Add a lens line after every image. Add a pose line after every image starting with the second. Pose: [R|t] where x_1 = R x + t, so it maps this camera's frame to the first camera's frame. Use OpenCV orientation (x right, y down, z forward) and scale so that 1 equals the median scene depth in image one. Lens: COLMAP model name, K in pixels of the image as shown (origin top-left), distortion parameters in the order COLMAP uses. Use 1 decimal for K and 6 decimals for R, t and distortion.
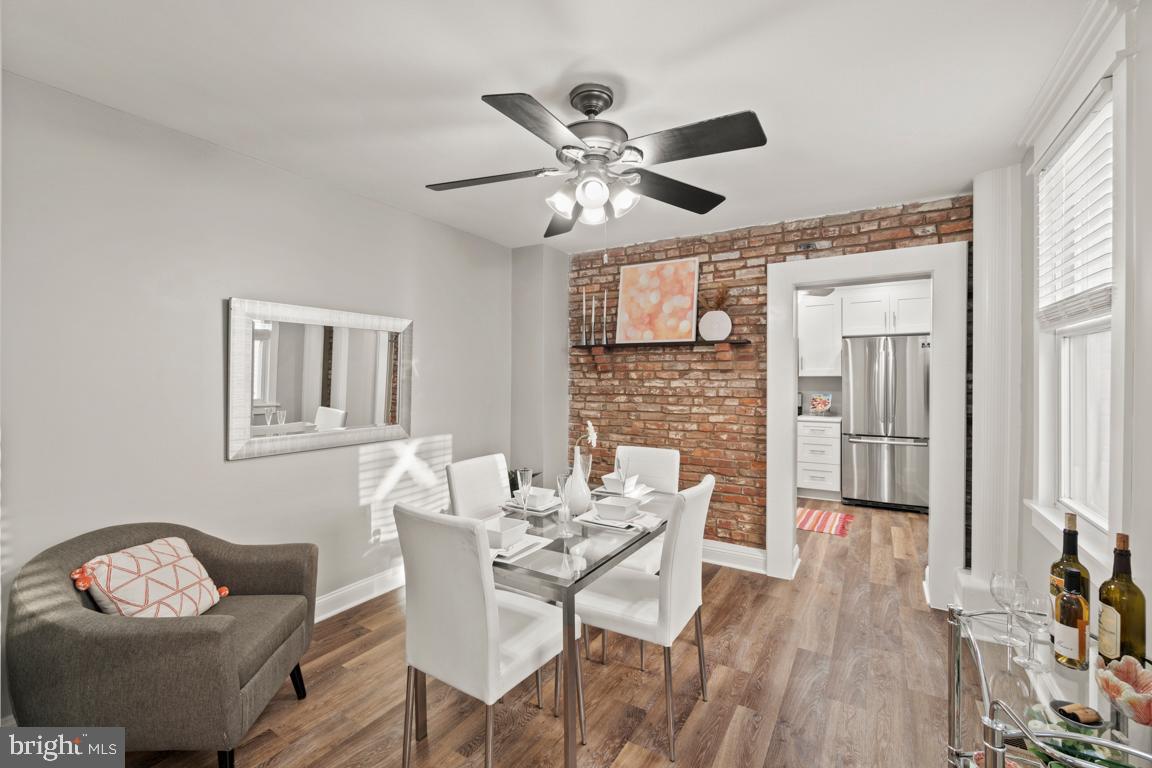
lens RADIAL K [[498.3, 0, 570.2], [0, 498.3, 370.8], [0, 0, 1]] dist [-0.001353, 0.000187]
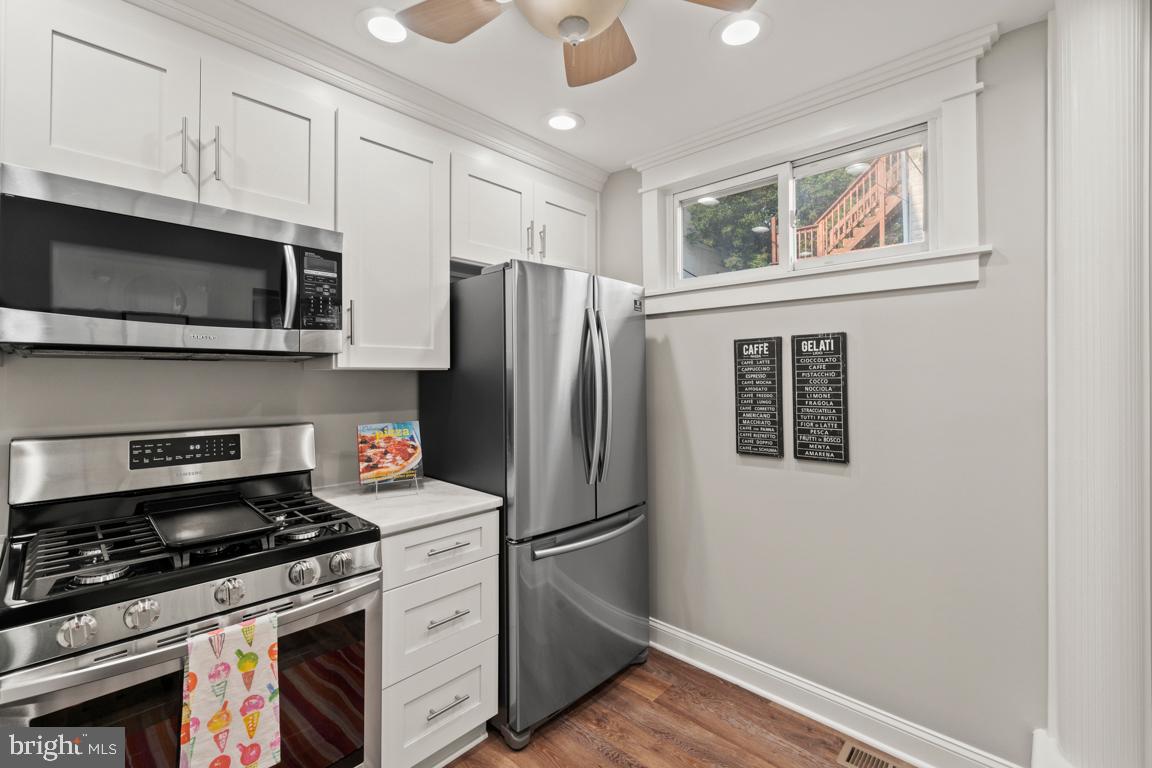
lens RADIAL K [[498.3, 0, 570.2], [0, 498.3, 370.8], [0, 0, 1]] dist [-0.001353, 0.000187]
pose [[0.212842, 0.006533, 0.977065, 0.220831], [-0.008178, 0.999955, -0.004904, 0.013667], [-0.977052, -0.006947, 0.212886, 0.856562]]
